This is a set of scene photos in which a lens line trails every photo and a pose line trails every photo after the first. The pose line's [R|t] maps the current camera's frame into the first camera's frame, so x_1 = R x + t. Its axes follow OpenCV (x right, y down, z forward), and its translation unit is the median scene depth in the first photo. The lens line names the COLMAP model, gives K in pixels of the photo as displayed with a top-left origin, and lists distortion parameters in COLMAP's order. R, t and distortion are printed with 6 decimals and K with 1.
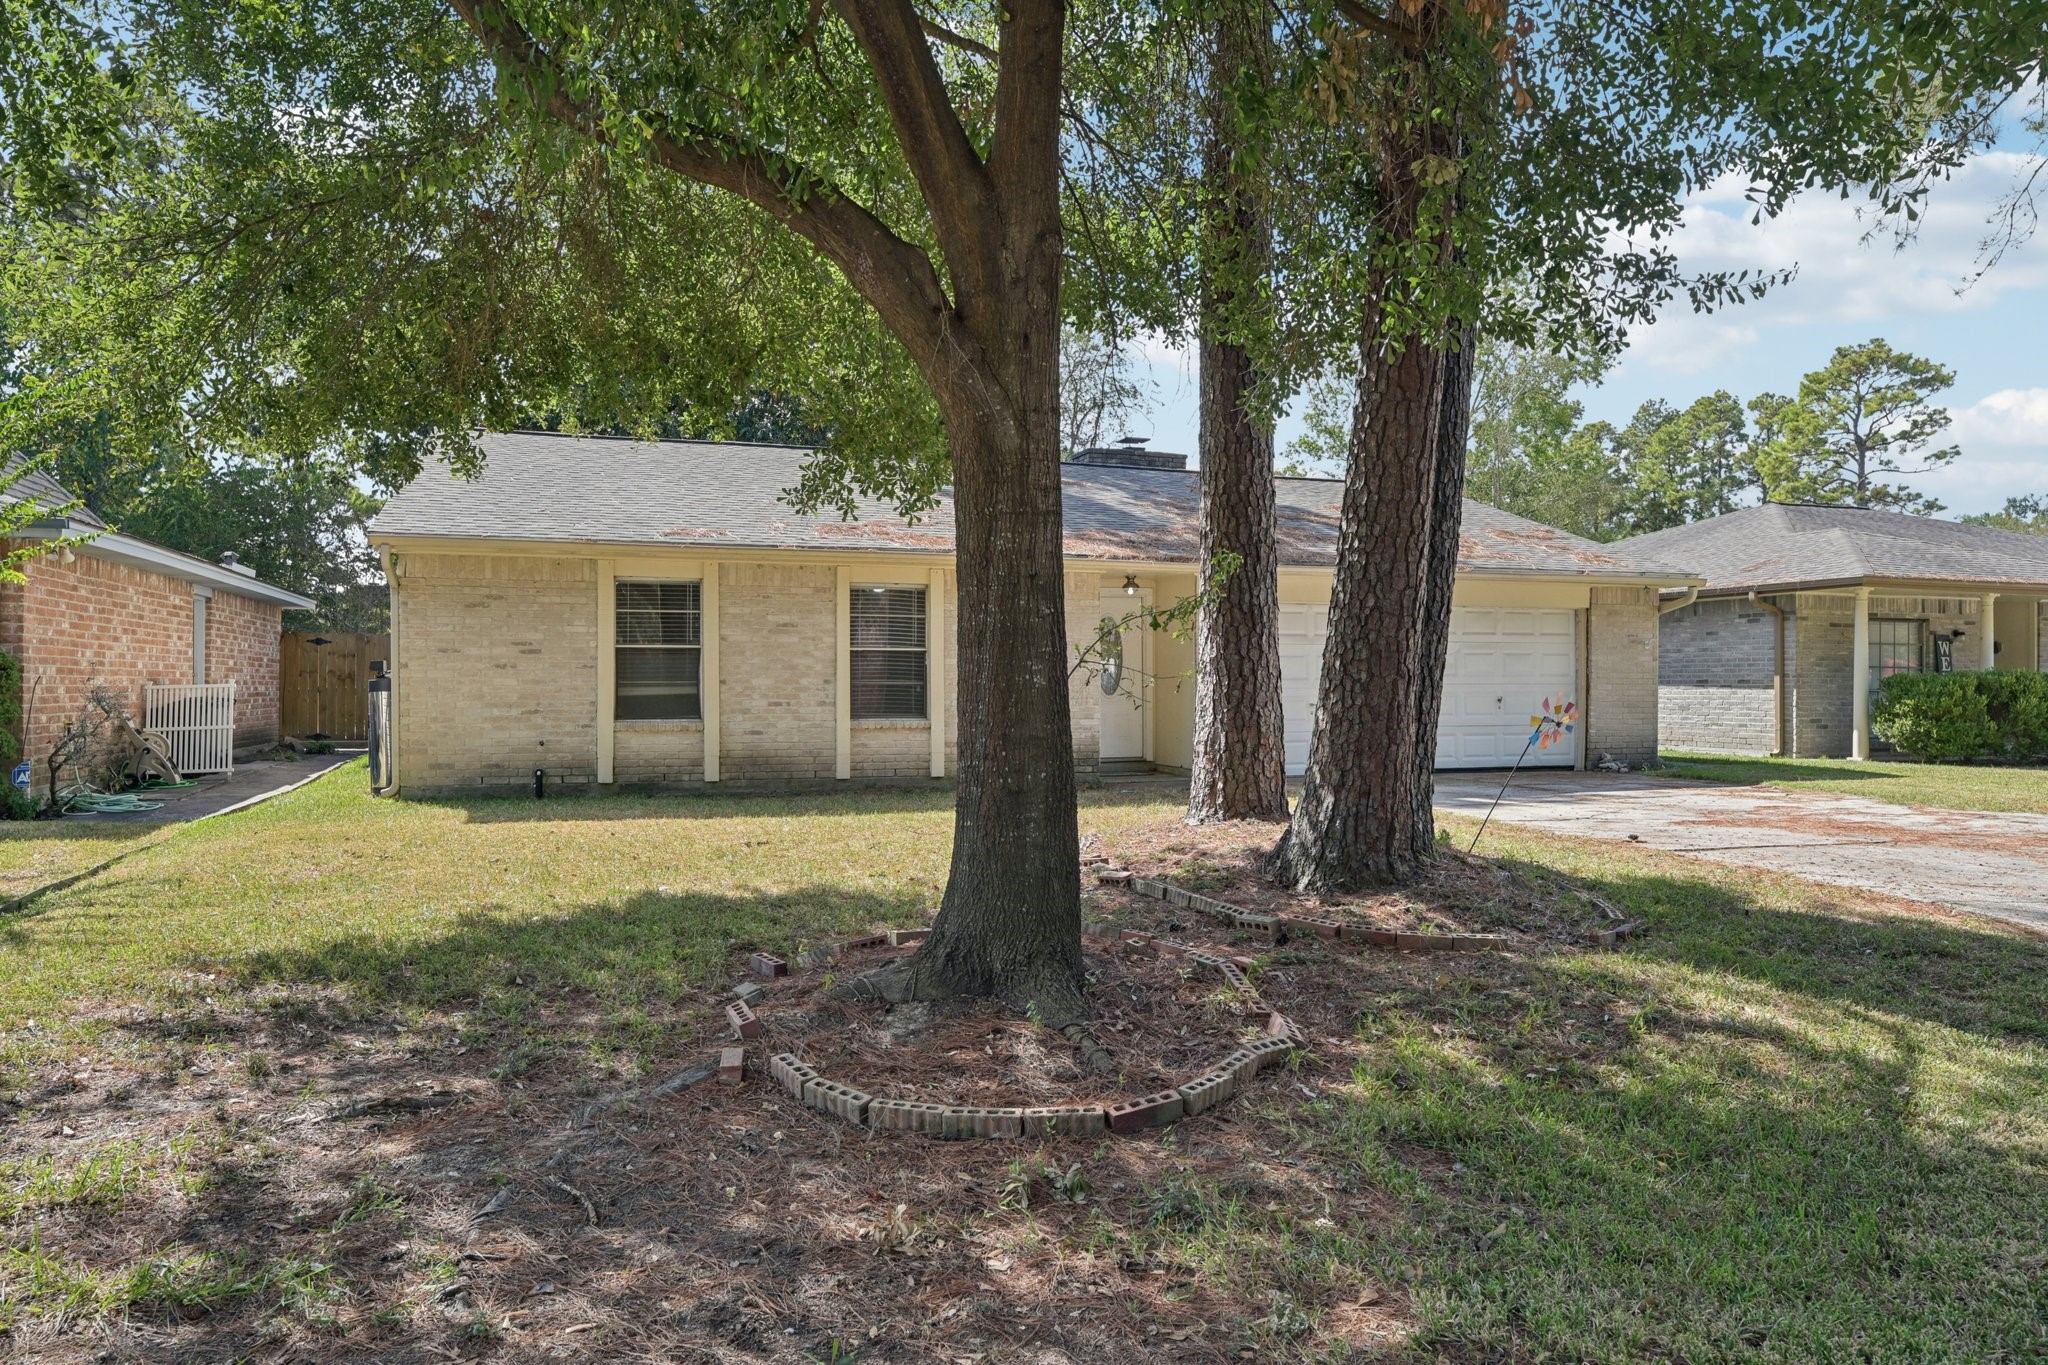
lens RADIAL K [[1354.4, 0, 1019.7], [0, 1354.4, 684.5], [0, 0, 1]] dist [-0.005362, 0.001404]
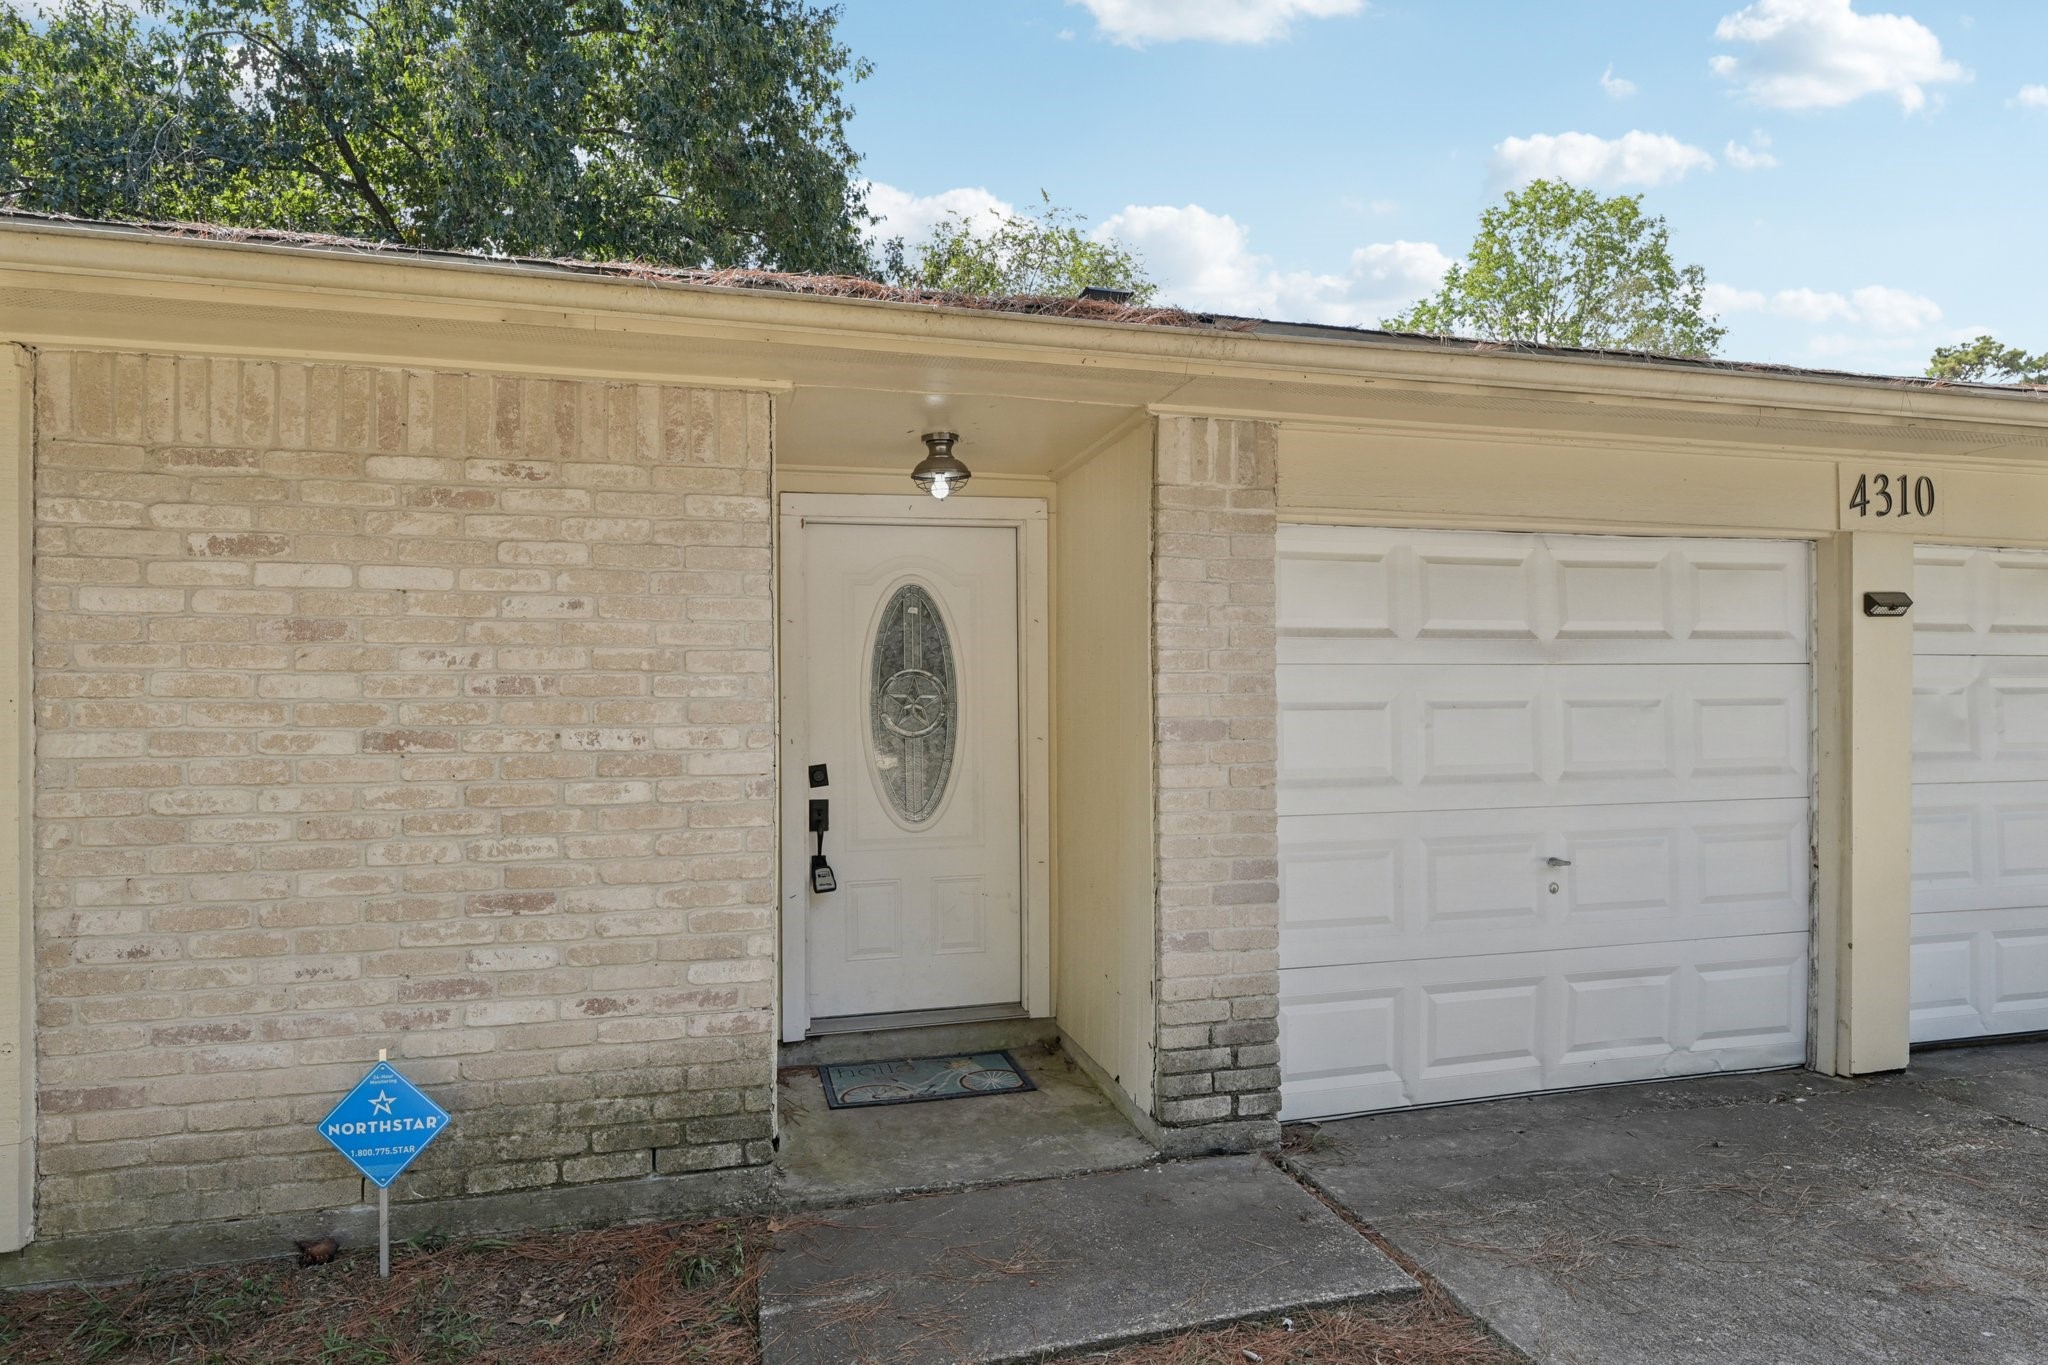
lens RADIAL K [[1166.7, 0, 1023.3], [0, 1166.7, 692.2], [0, 0, 1]] dist [-0.000538, -0.000284]
pose [[0.997850, -0.003017, -0.065473, 0.118429], [0.002465, 0.999961, -0.008513, -0.022508], [0.065496, 0.008333, 0.997818, 0.760867]]
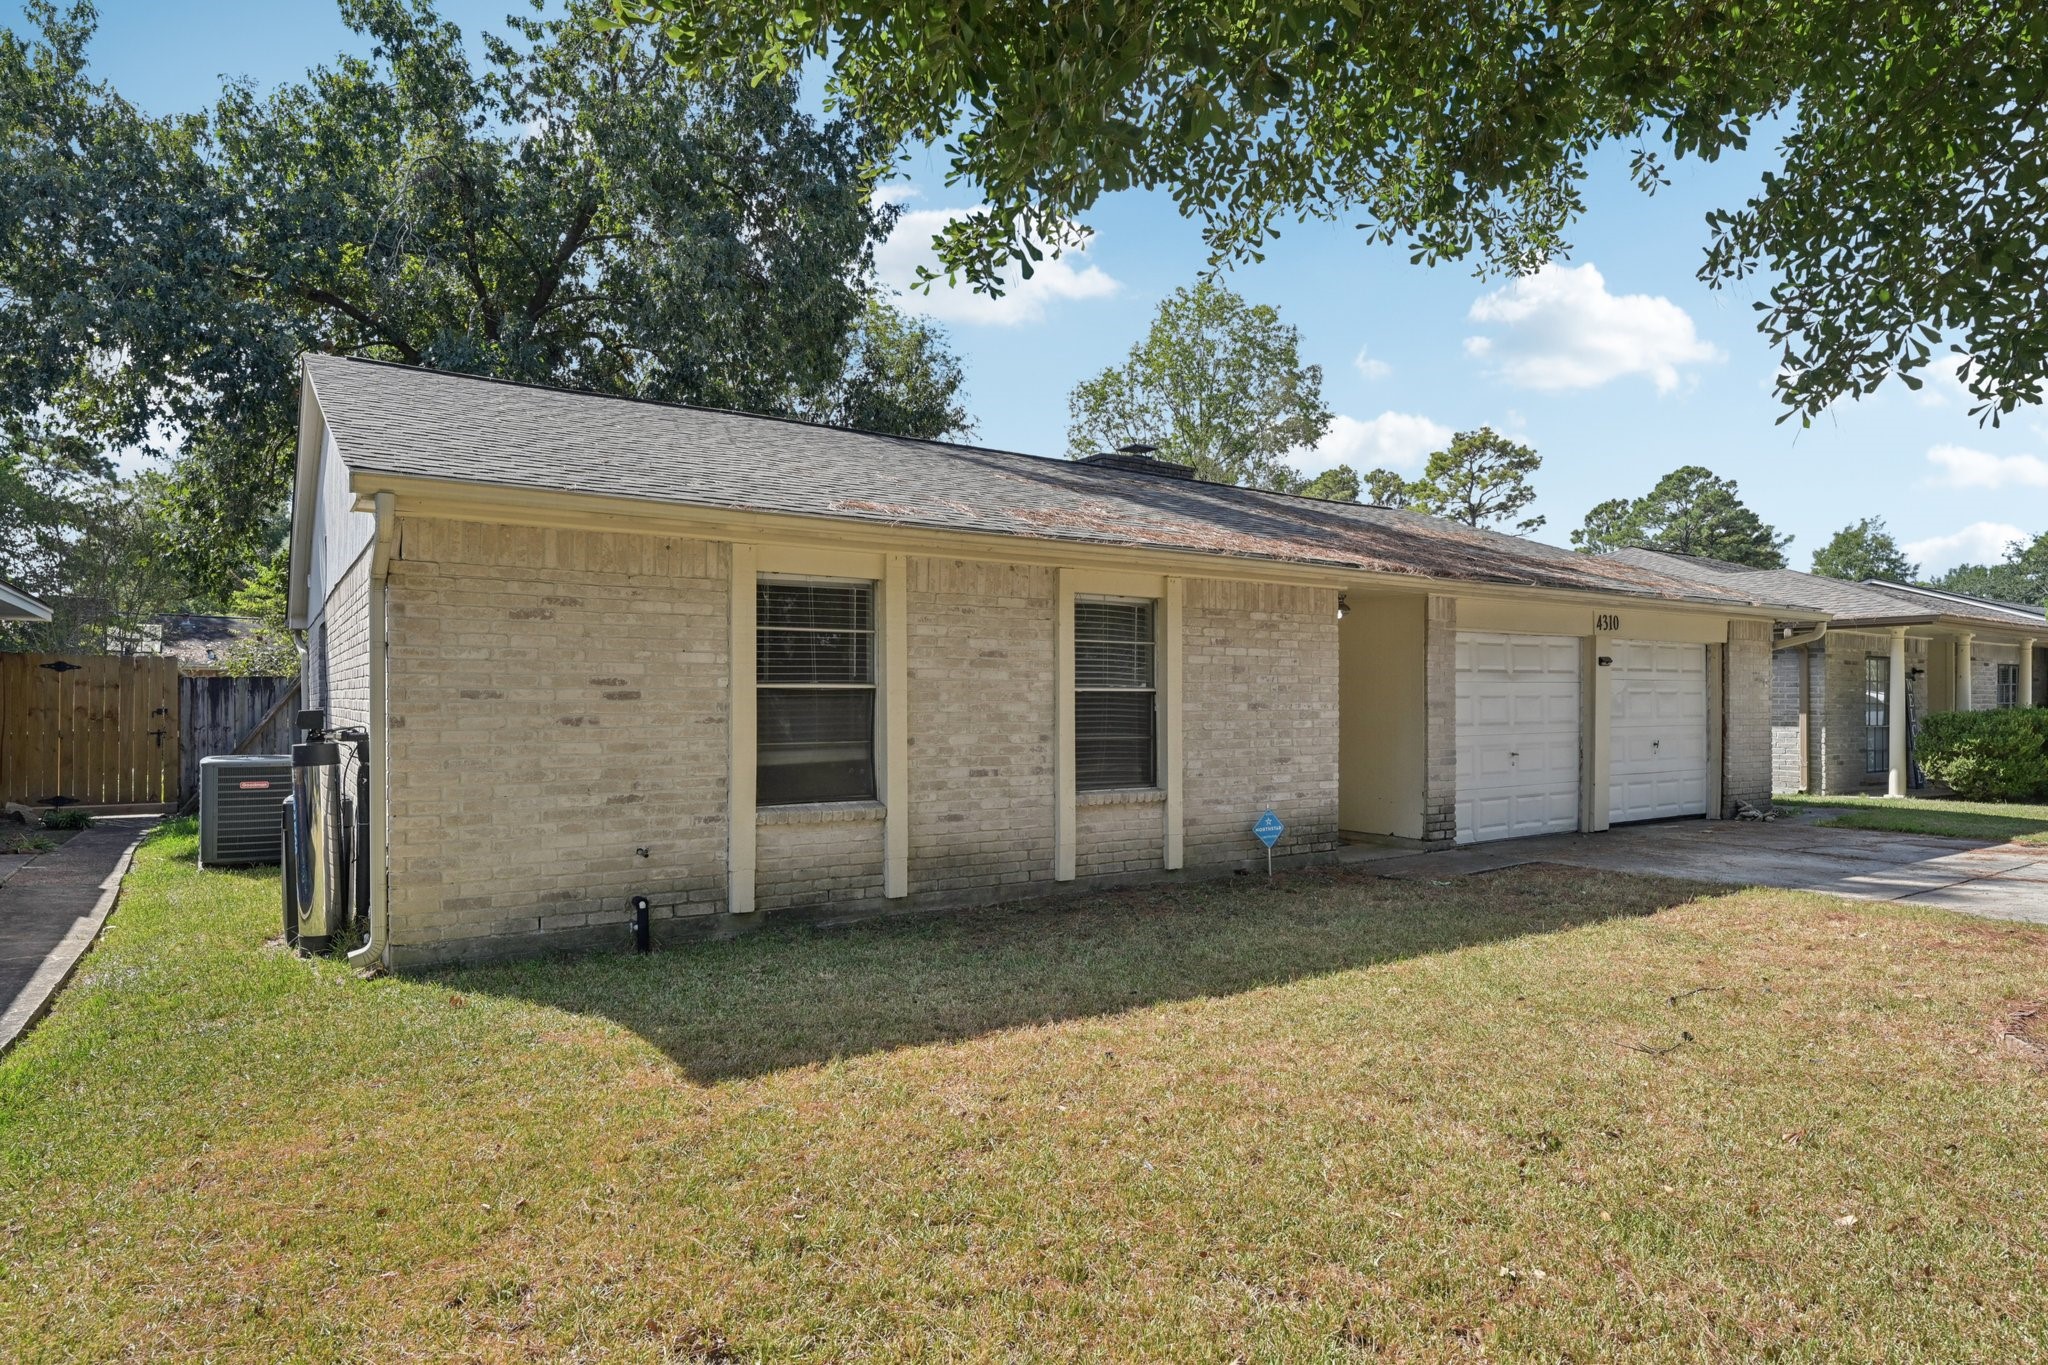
lens RADIAL K [[1166.7, 0, 1029.4], [0, 1166.7, 696.8], [0, 0, 1]] dist [-0.000538, -0.000284]
pose [[0.963272, 0.000842, 0.268525, -0.279460], [0.000384, 0.999990, -0.004510, -0.018375], [-0.268526, 0.004448, 0.963262, 0.400332]]
